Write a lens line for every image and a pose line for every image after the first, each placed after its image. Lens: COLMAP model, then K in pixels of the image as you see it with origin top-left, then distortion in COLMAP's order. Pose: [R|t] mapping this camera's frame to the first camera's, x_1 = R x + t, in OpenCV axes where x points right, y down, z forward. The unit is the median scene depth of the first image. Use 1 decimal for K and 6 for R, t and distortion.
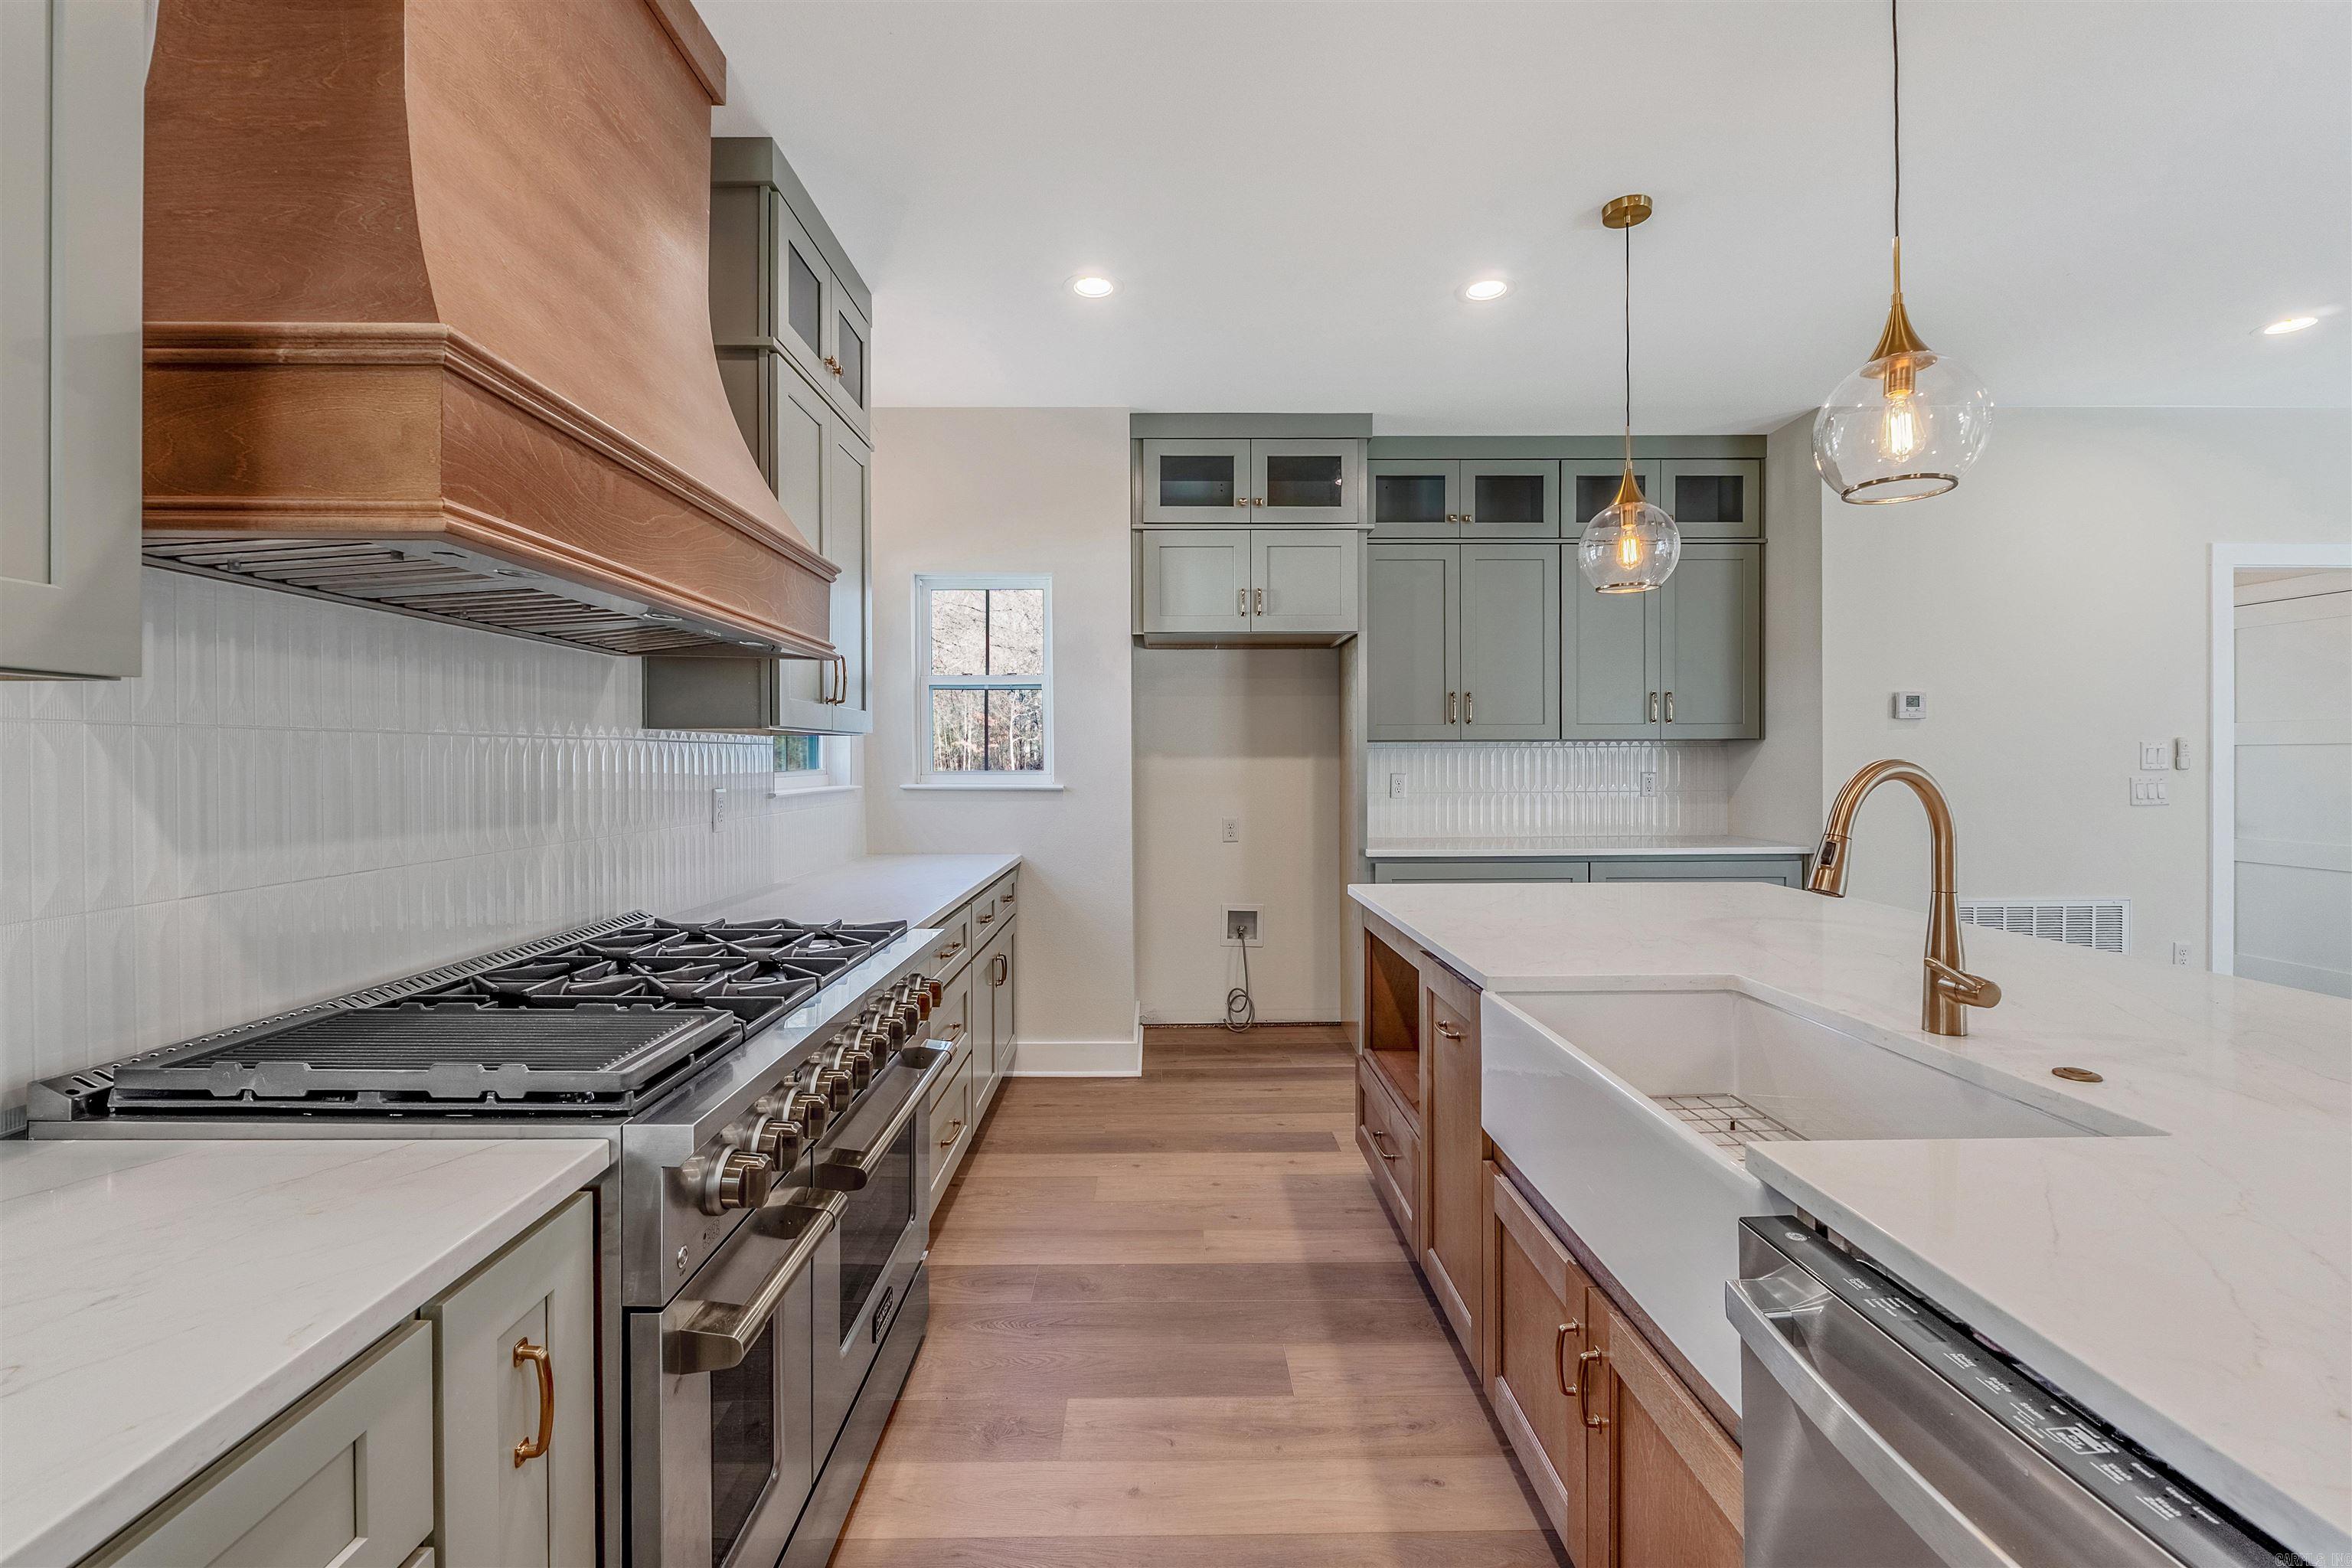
lens RADIAL K [[990.1, 0, 1173.3], [0, 990.1, 769.3], [0, 0, 1]] dist [-0.001541, -0.000311]
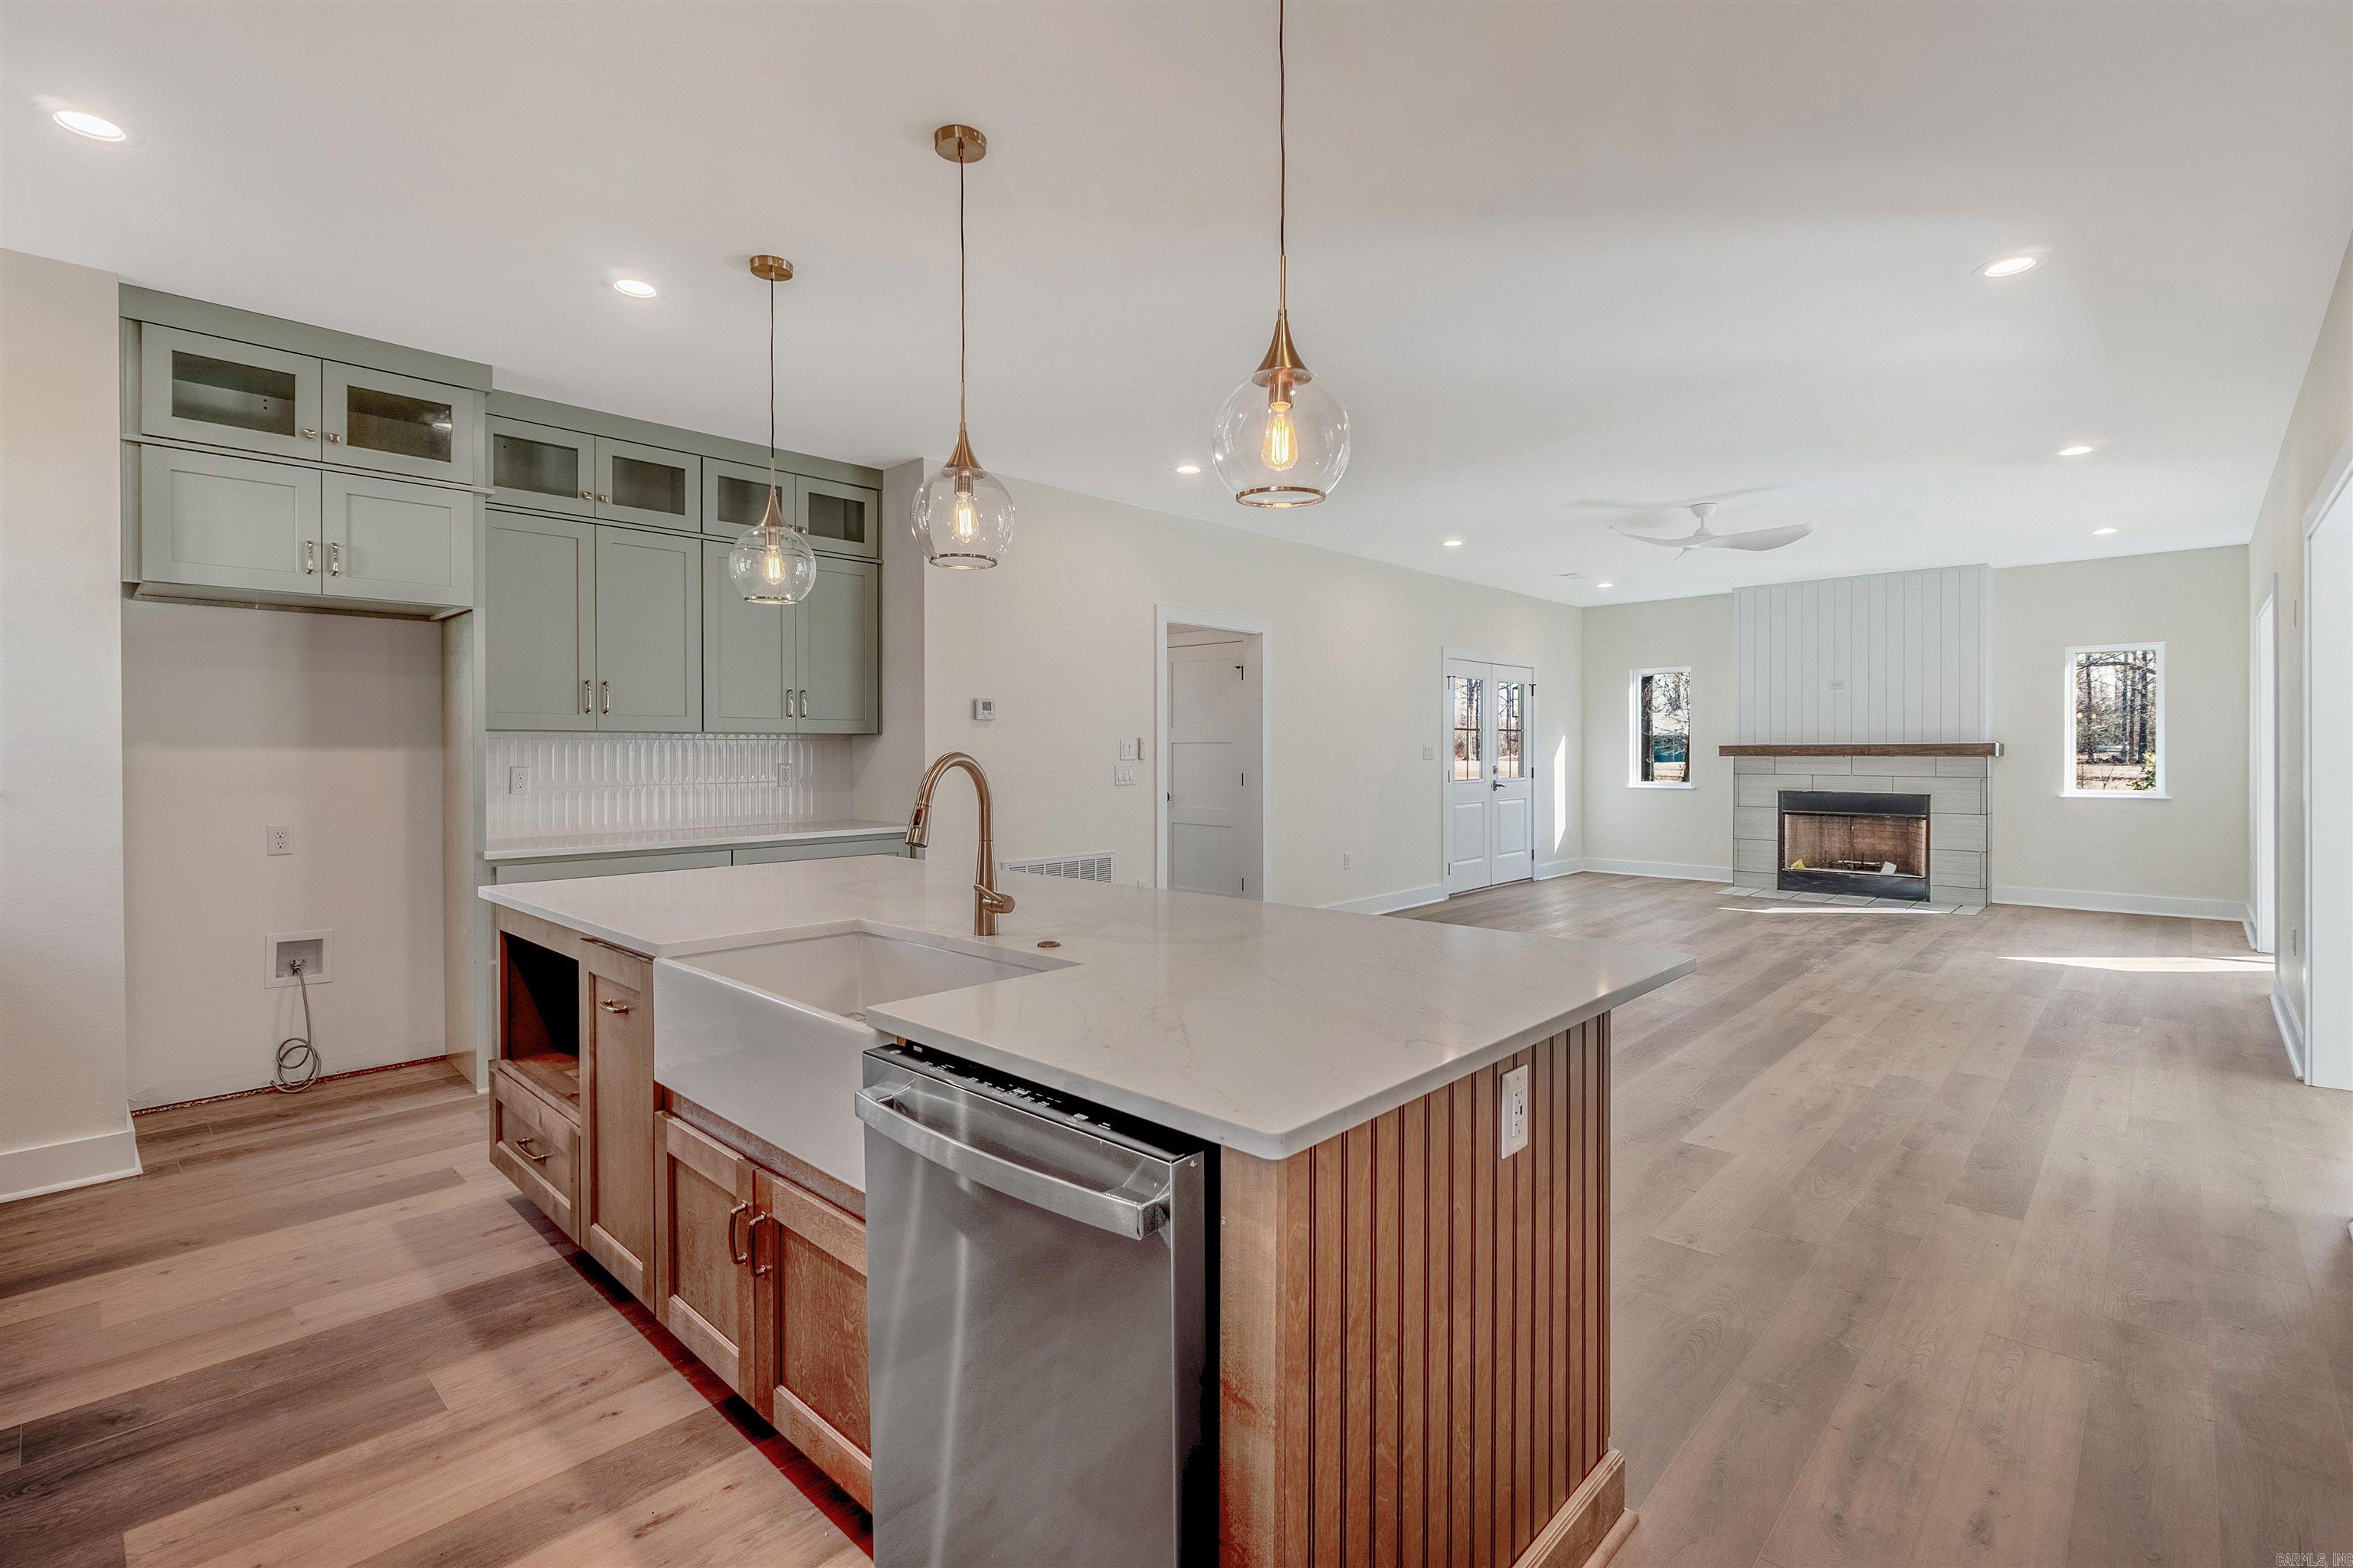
lens RADIAL K [[1035.4, 0, 1178.4], [0, 1035.4, 754.9], [0, 0, 1]] dist [-0.012406, -0.000003]
pose [[0.685060, 0.000418, 0.728487, -0.058726], [0.004429, 0.999979, -0.004739, 0.000887], [-0.728473, 0.006473, 0.685044, -0.103462]]
